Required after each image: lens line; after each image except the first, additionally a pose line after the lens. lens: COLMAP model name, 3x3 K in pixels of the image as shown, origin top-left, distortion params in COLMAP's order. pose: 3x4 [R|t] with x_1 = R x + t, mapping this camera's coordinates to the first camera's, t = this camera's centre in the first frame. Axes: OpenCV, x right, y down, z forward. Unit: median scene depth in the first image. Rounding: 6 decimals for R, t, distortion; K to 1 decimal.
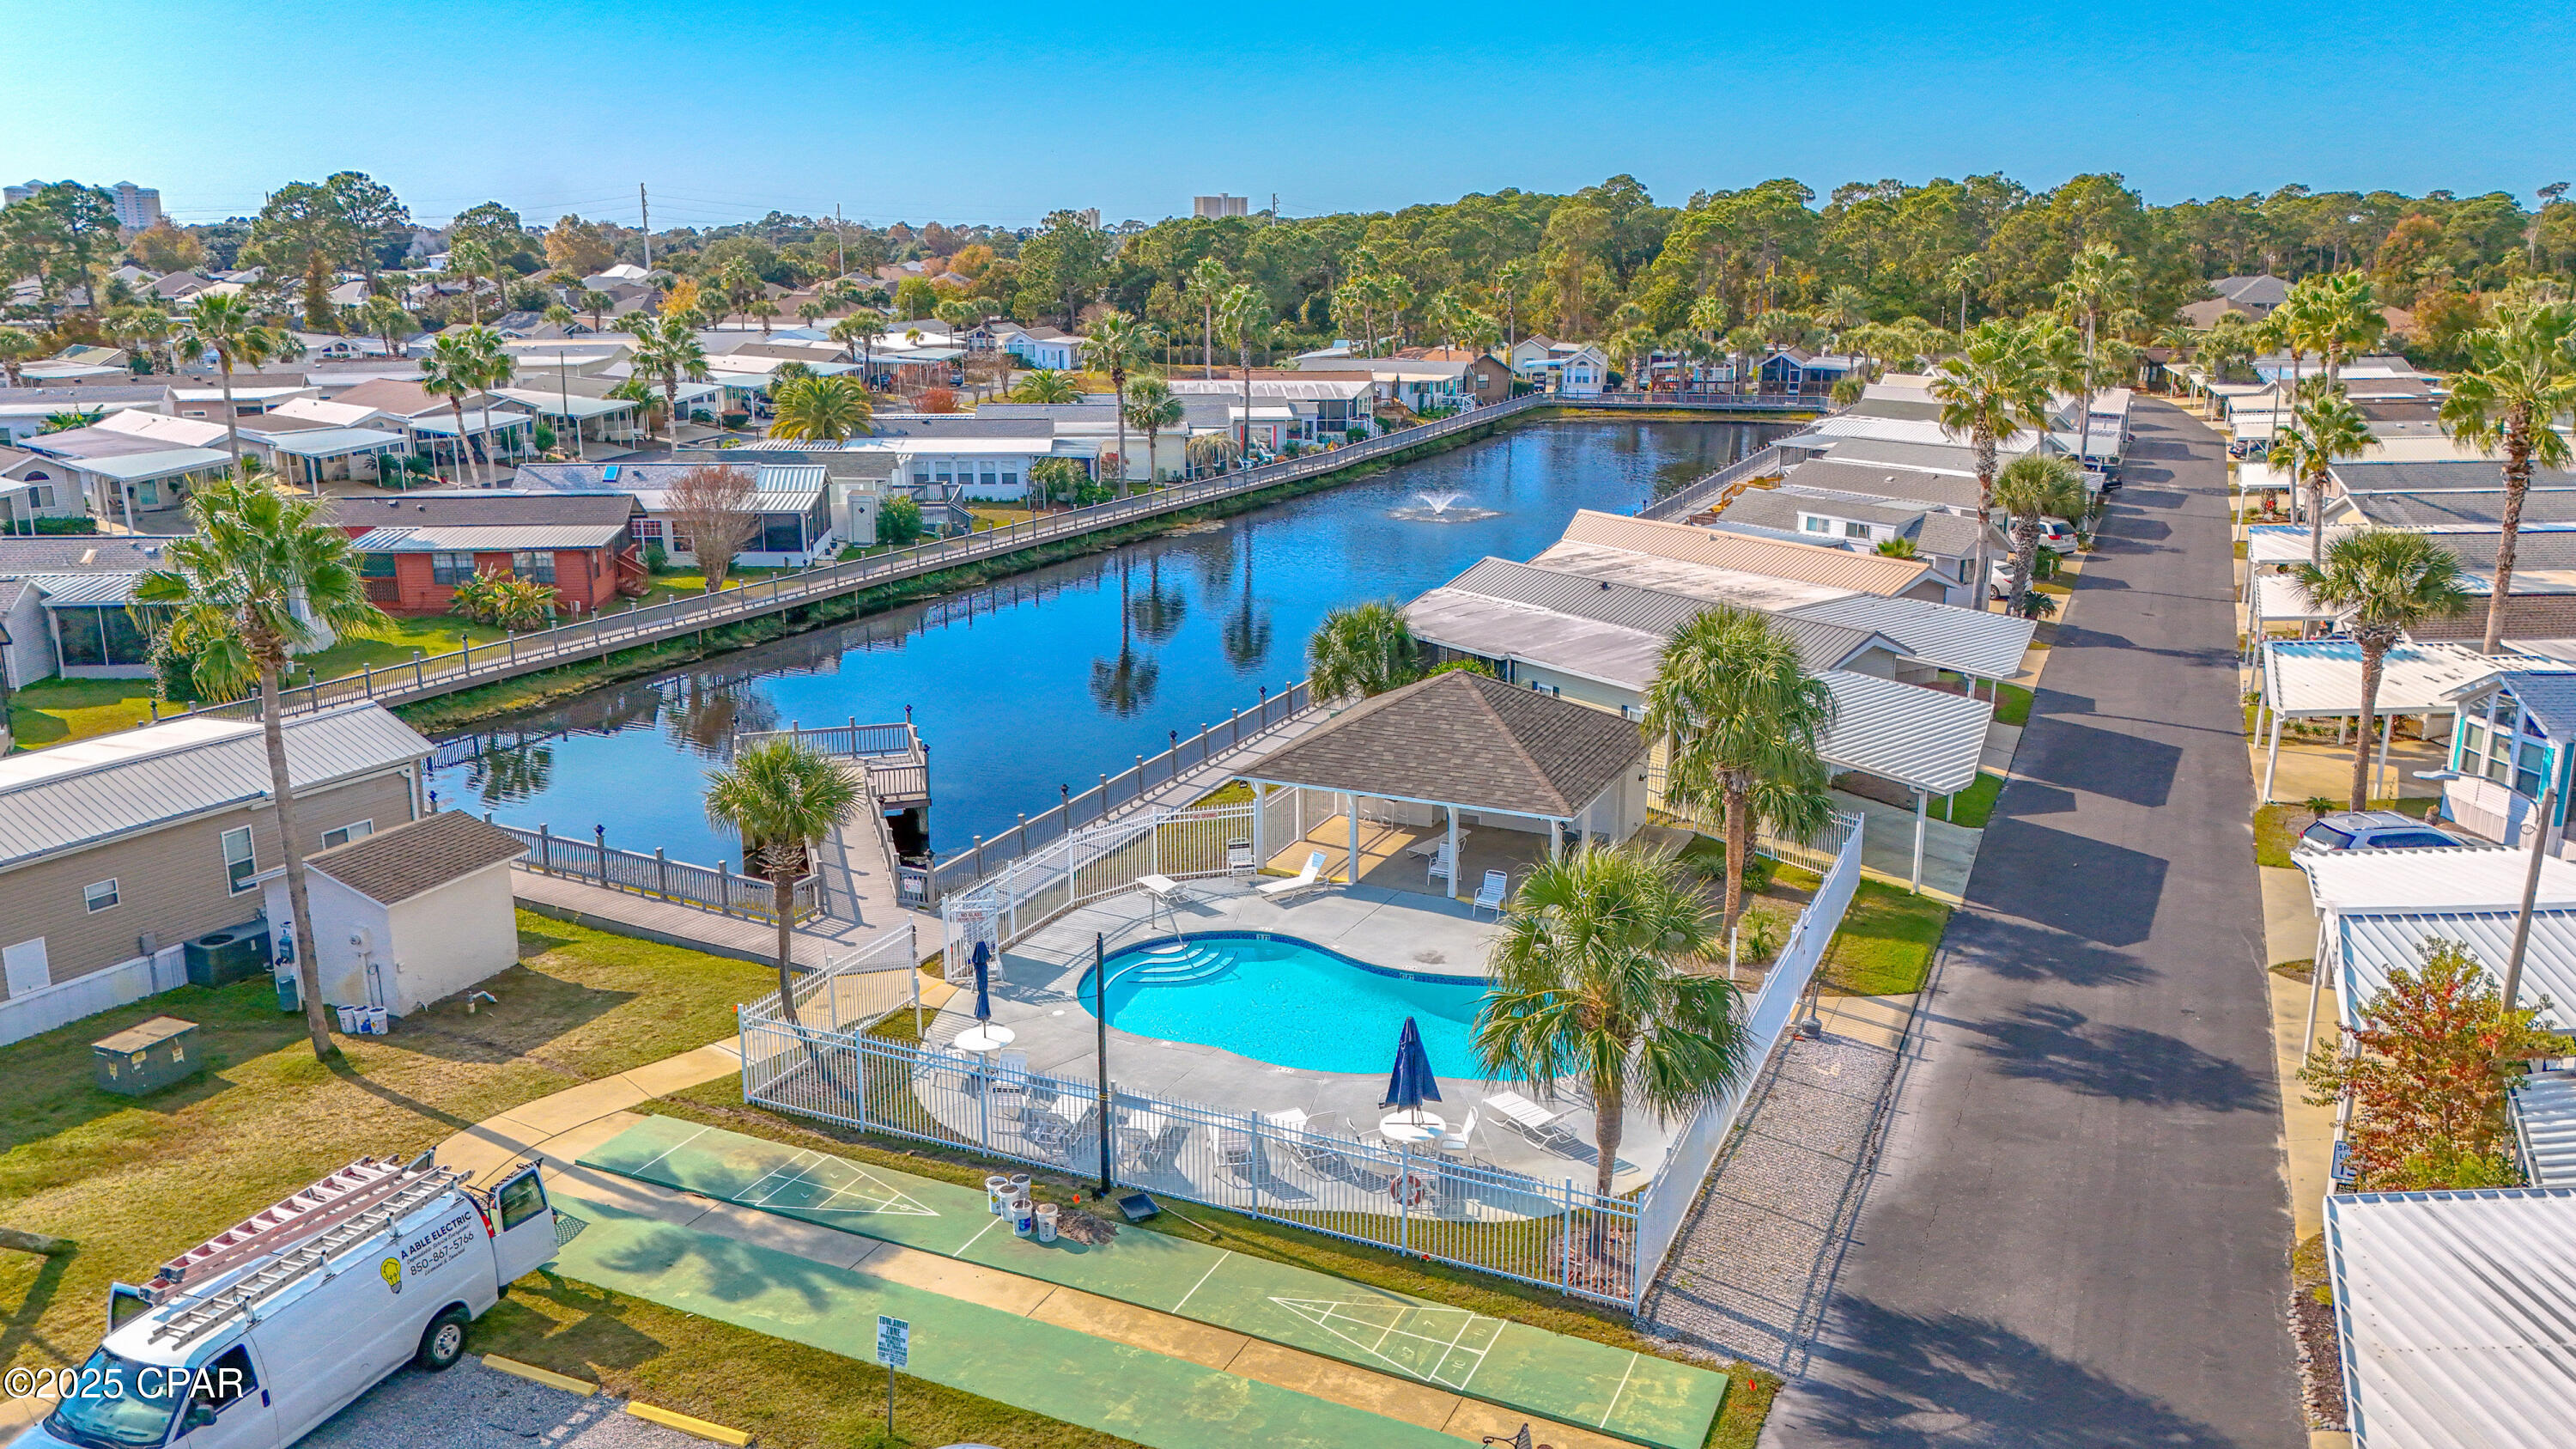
lens RADIAL K [[1929.5, 0, 1289.2], [0, 1929.5, 631.0], [0, 0, 1]] dist [0.135324, -0.189254]
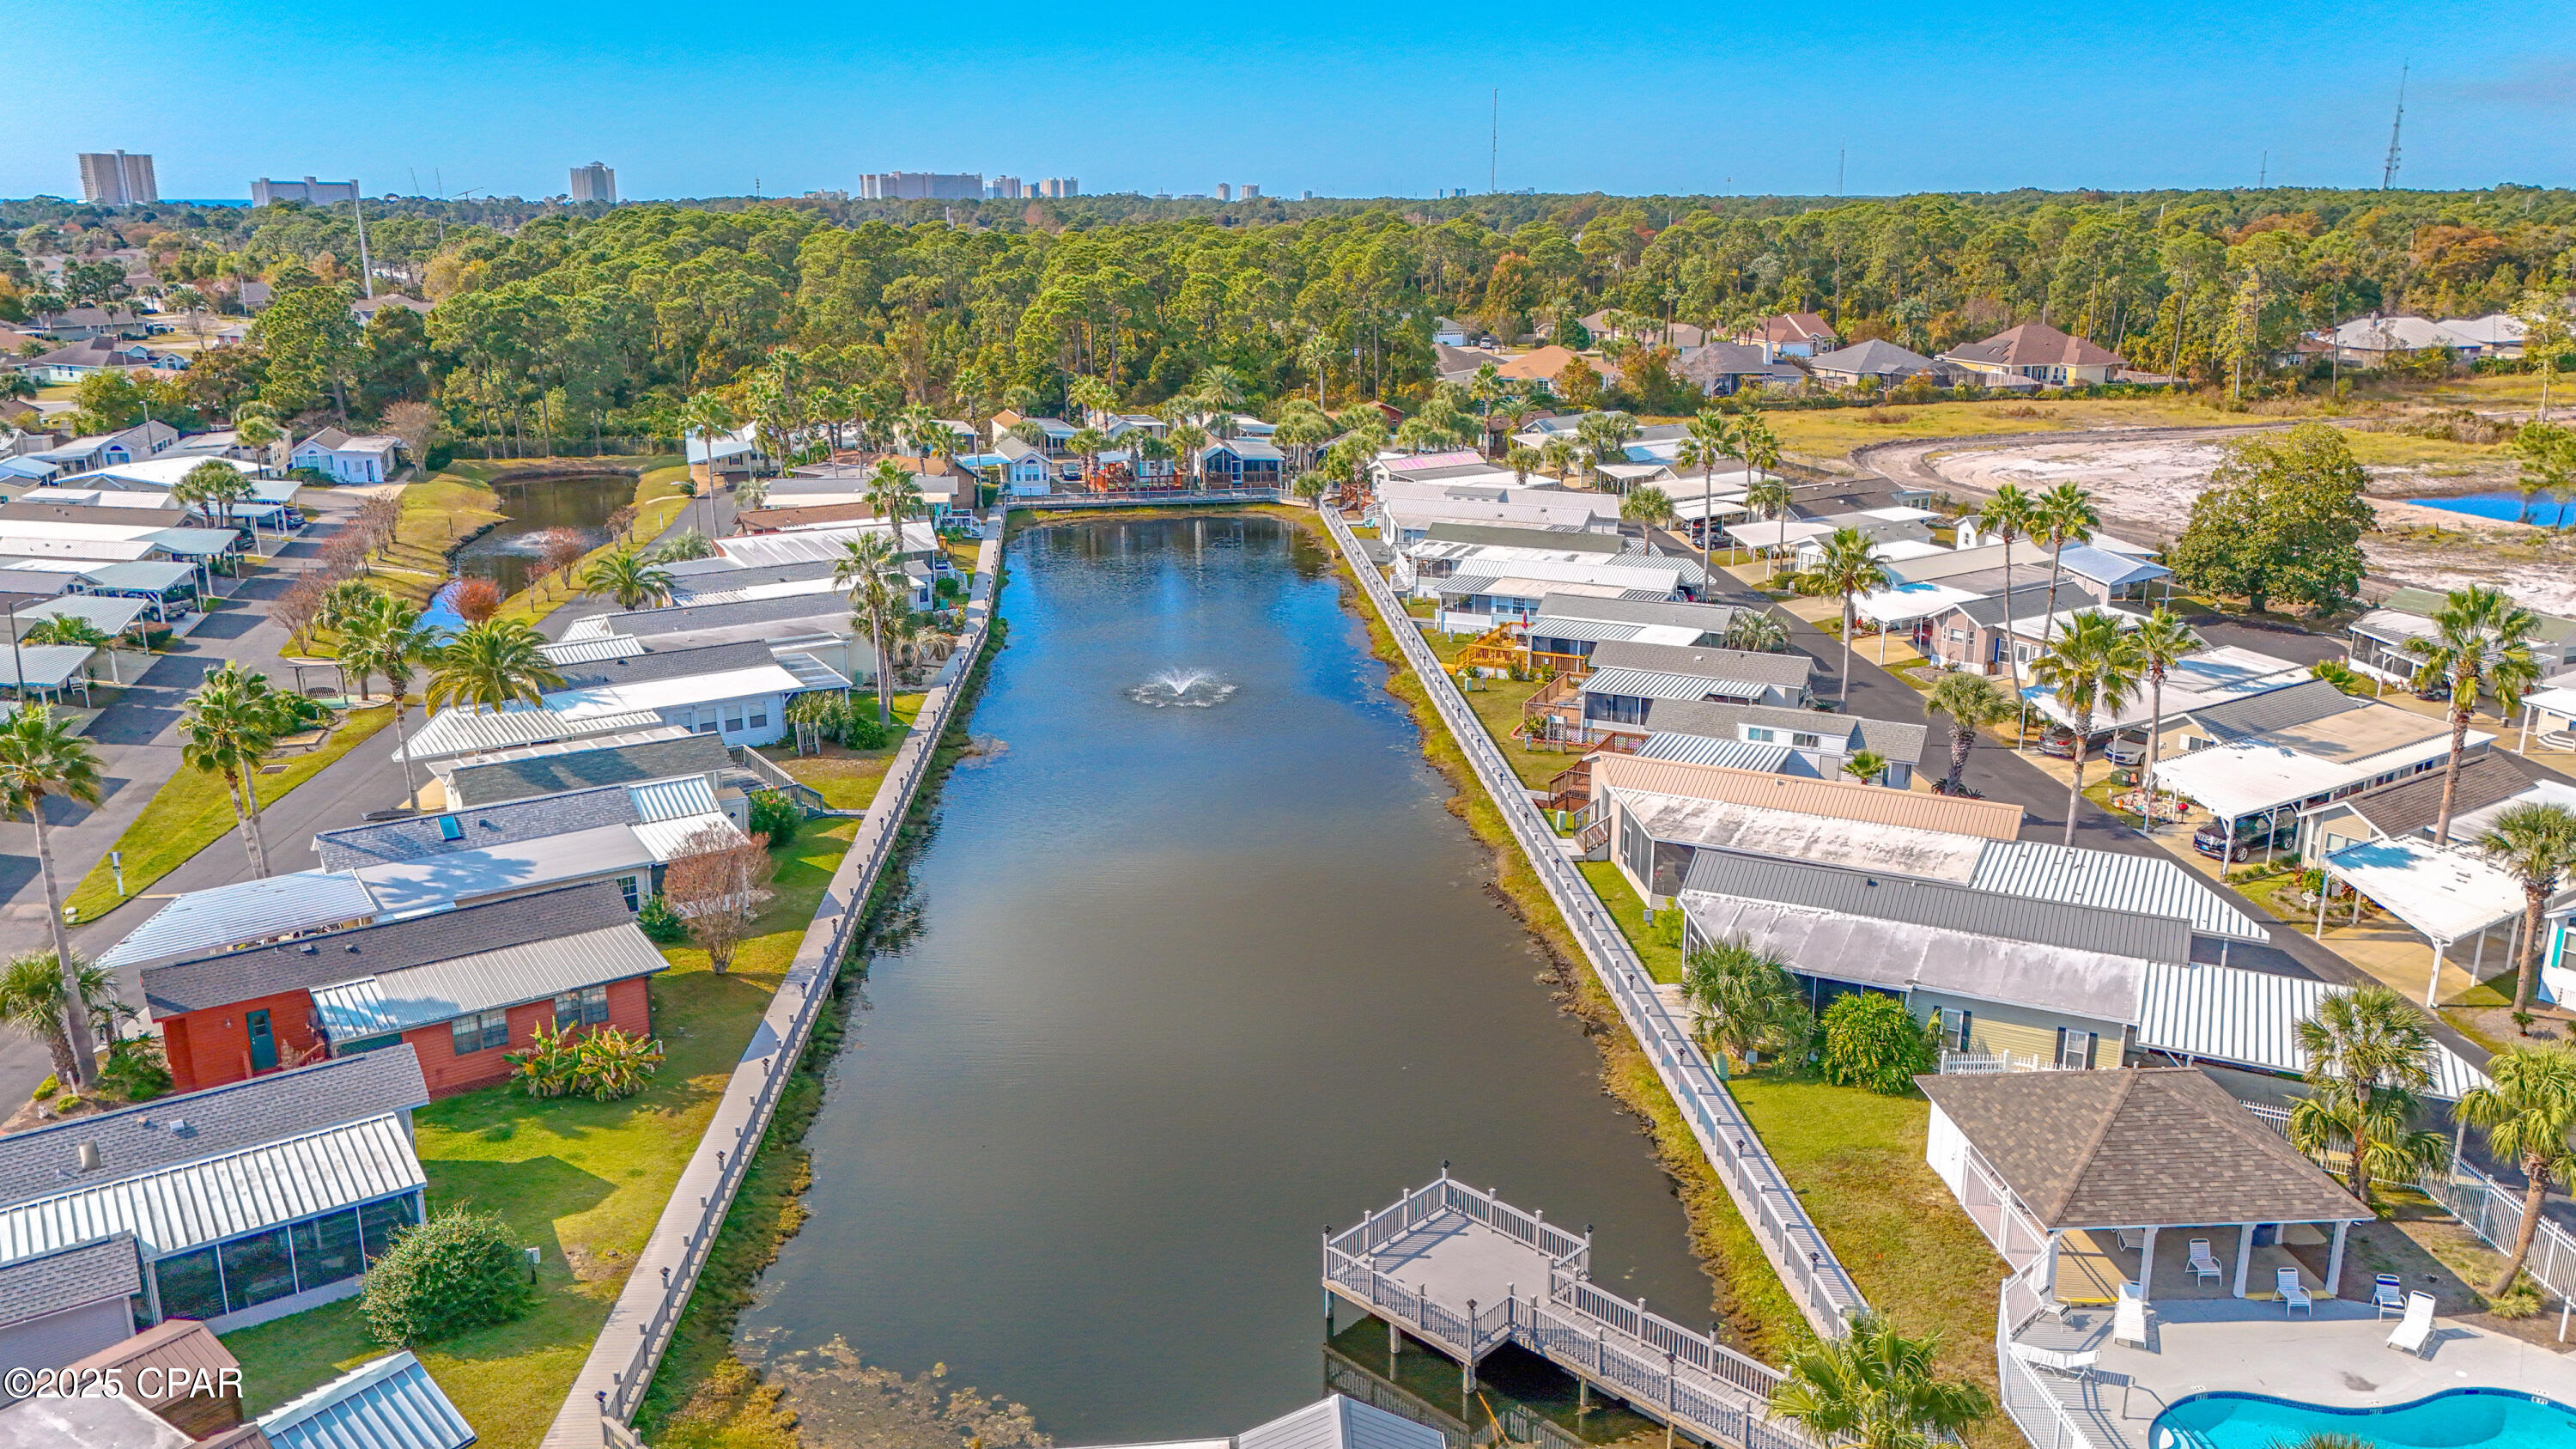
lens RADIAL K [[1929.5, 0, 1289.2], [0, 1929.5, 631.0], [0, 0, 1]] dist [0.135324, -0.189254]
pose [[0.878975, -0.104814, 0.465207, -0.334533], [0.097357, 0.994441, 0.040103, -0.129257], [-0.466825, 0.010041, 0.884293, 0.097851]]
